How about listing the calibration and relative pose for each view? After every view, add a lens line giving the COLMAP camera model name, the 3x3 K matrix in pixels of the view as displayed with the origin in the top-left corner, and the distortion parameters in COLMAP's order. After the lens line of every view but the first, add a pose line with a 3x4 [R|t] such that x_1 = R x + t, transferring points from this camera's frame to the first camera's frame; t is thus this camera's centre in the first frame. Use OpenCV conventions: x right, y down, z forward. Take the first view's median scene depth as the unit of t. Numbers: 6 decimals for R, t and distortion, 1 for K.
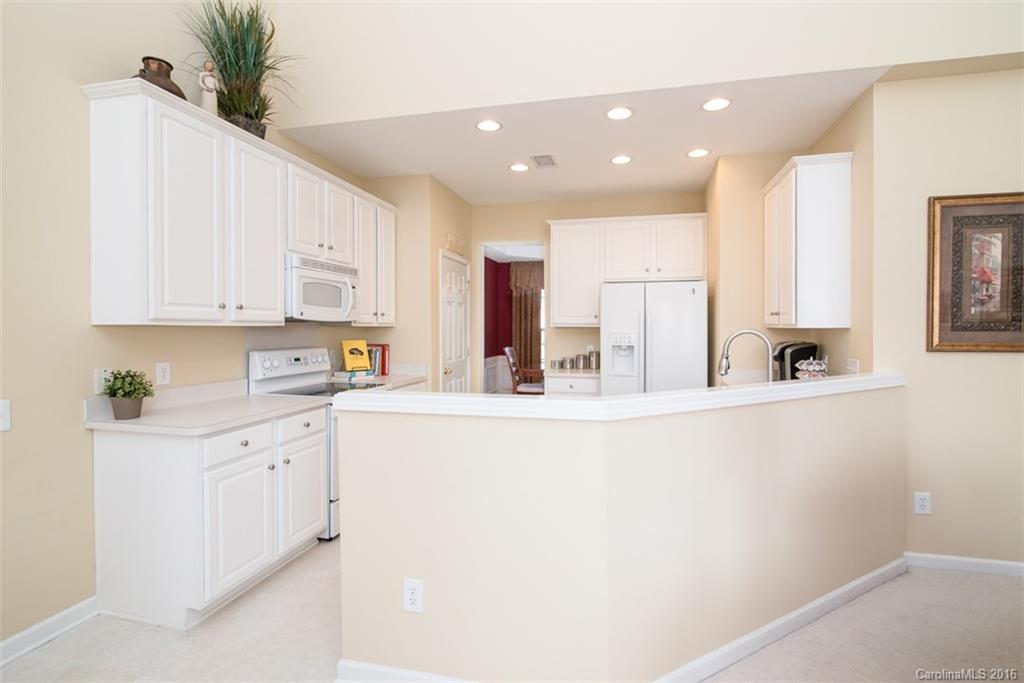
lens RADIAL K [[475.4, 0, 526.5], [0, 475.4, 337.4], [0, 0, 1]] dist [-0.019679, 0.000764]
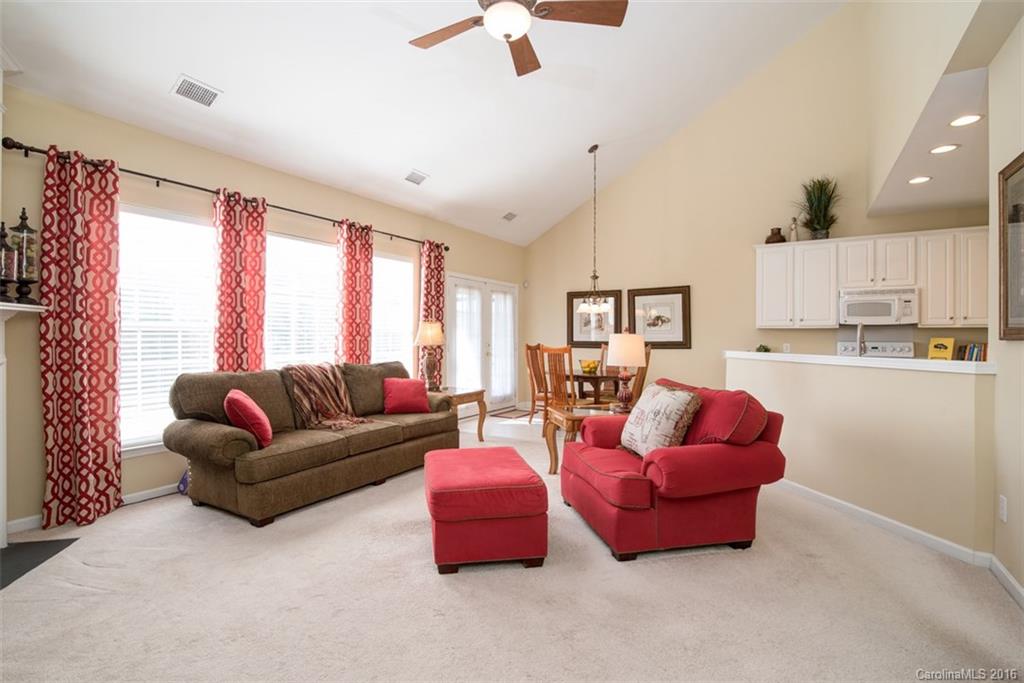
lens RADIAL K [[475.4, 0, 506.9], [0, 475.4, 344.5], [0, 0, 1]] dist [-0.019679, 0.000764]
pose [[-0.318867, 0.011058, -0.947735, 1.750754], [-0.024327, 0.999507, 0.019847, 0.038608], [0.947487, 0.029385, -0.318441, 0.326947]]
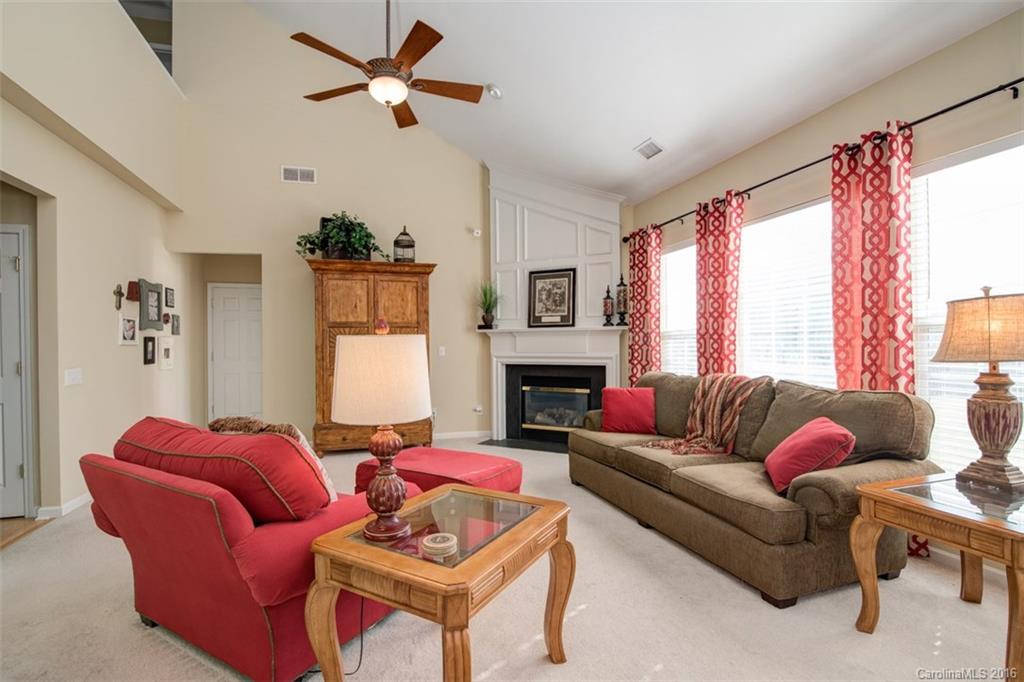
lens RADIAL K [[475.4, 0, 509.8], [0, 475.4, 341.8], [0, 0, 1]] dist [-0.019679, 0.000764]
pose [[-0.498011, 0.005108, 0.867156, -0.116941], [0.026135, 0.999617, 0.009121, 0.034412], [-0.866777, 0.027205, -0.497954, 0.351357]]
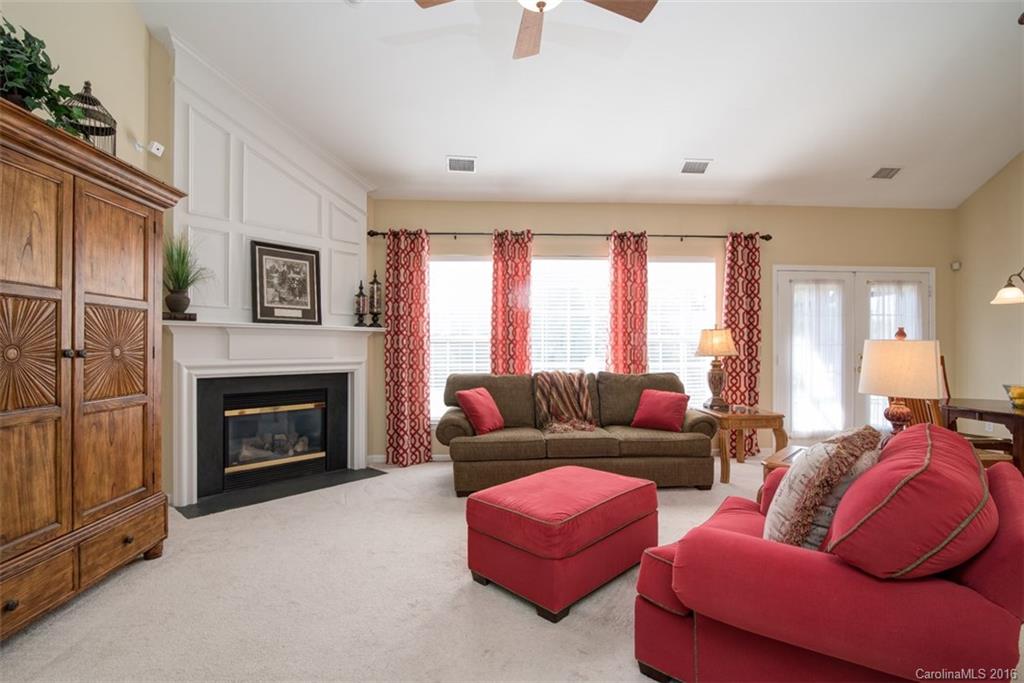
lens RADIAL K [[475.4, 0, 517.2], [0, 475.4, 347.4], [0, 0, 1]] dist [-0.019679, 0.000764]
pose [[-0.959034, -0.003820, -0.283265, 1.177349], [-0.010418, 0.999708, 0.021788, 0.029570], [0.283100, 0.023846, -0.958794, 0.775757]]
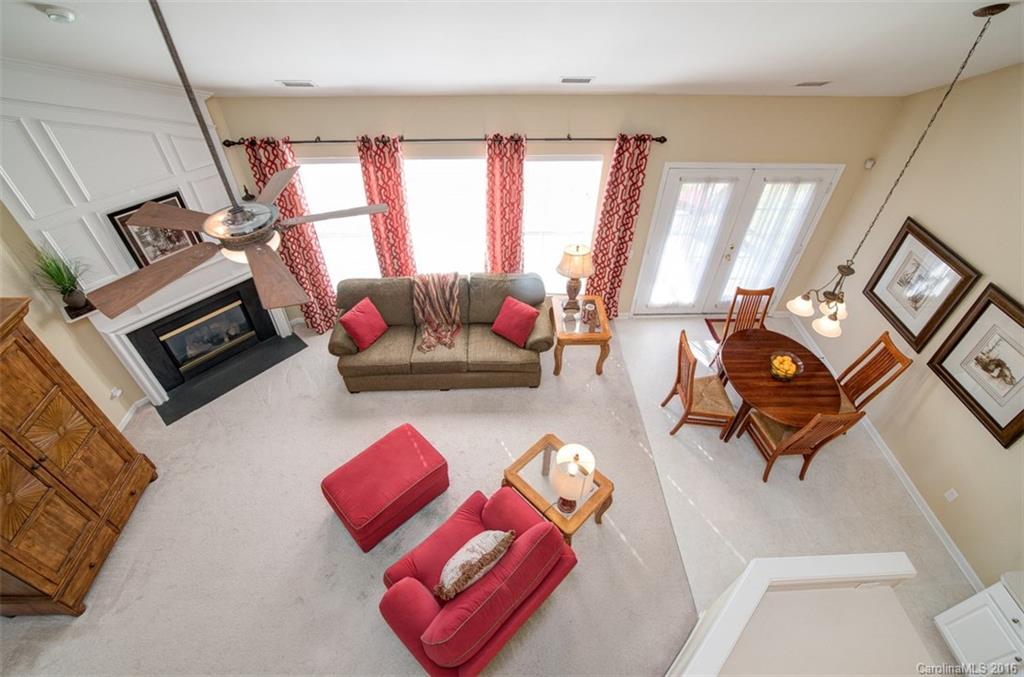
lens RADIAL K [[475.4, 0, 513.6], [0, 475.4, 324.6], [0, 0, 1]] dist [-0.019679, 0.000764]
pose [[-0.968179, 0.153489, -0.197661, 0.697994], [-0.024631, 0.727552, 0.685610, -0.948393], [0.249043, 0.668662, -0.700620, 0.752915]]
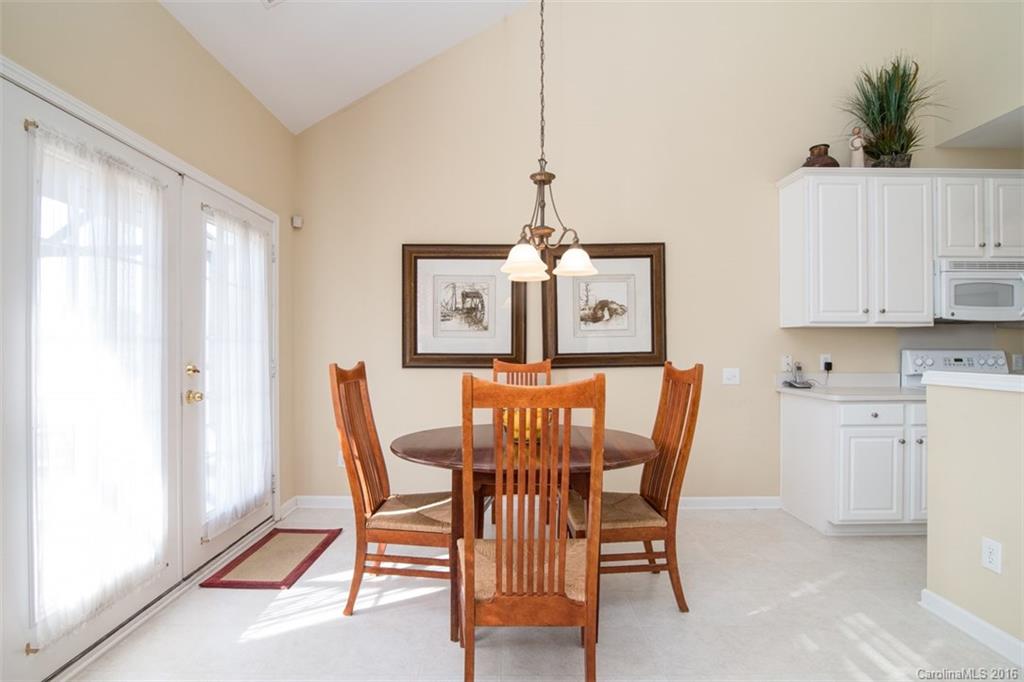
lens RADIAL K [[475.4, 0, 504.7], [0, 475.4, 343.9], [0, 0, 1]] dist [-0.019679, 0.000764]
pose [[0.215882, -0.010019, -0.976368, 0.334054], [-0.019199, 0.999710, -0.014504, 0.051464], [0.976231, 0.021876, 0.215628, -0.206442]]
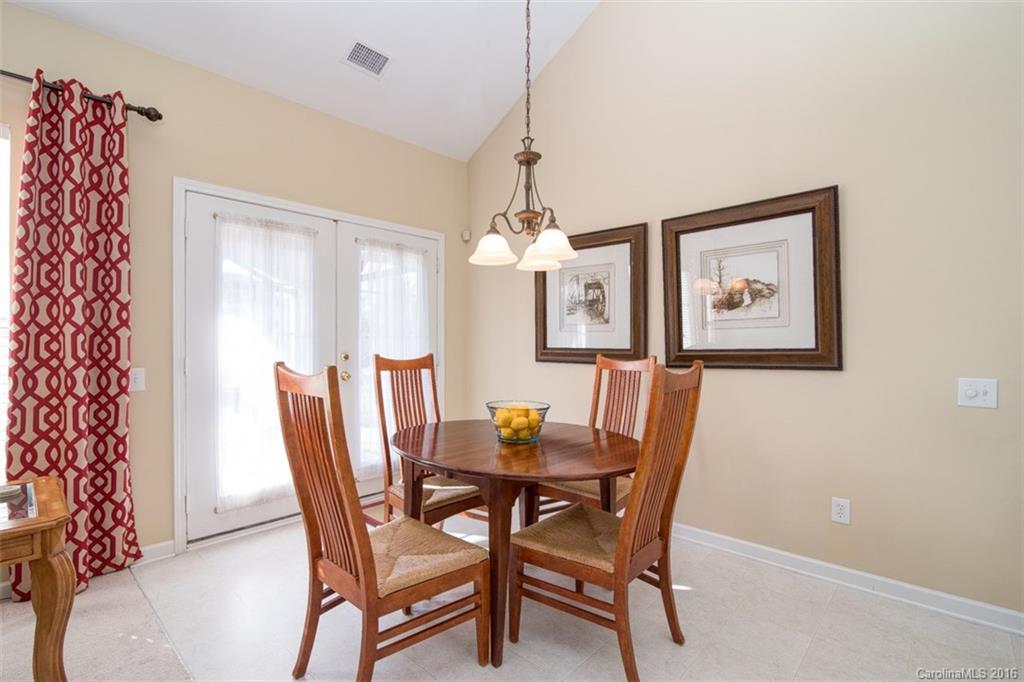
lens RADIAL K [[475.4, 0, 505.5], [0, 475.4, 346.7], [0, 0, 1]] dist [-0.019679, 0.000764]
pose [[-0.505765, 0.004184, -0.862661, 0.227914], [-0.020272, 0.999654, 0.016733, 0.041423], [0.862433, 0.025951, -0.505506, 0.352812]]
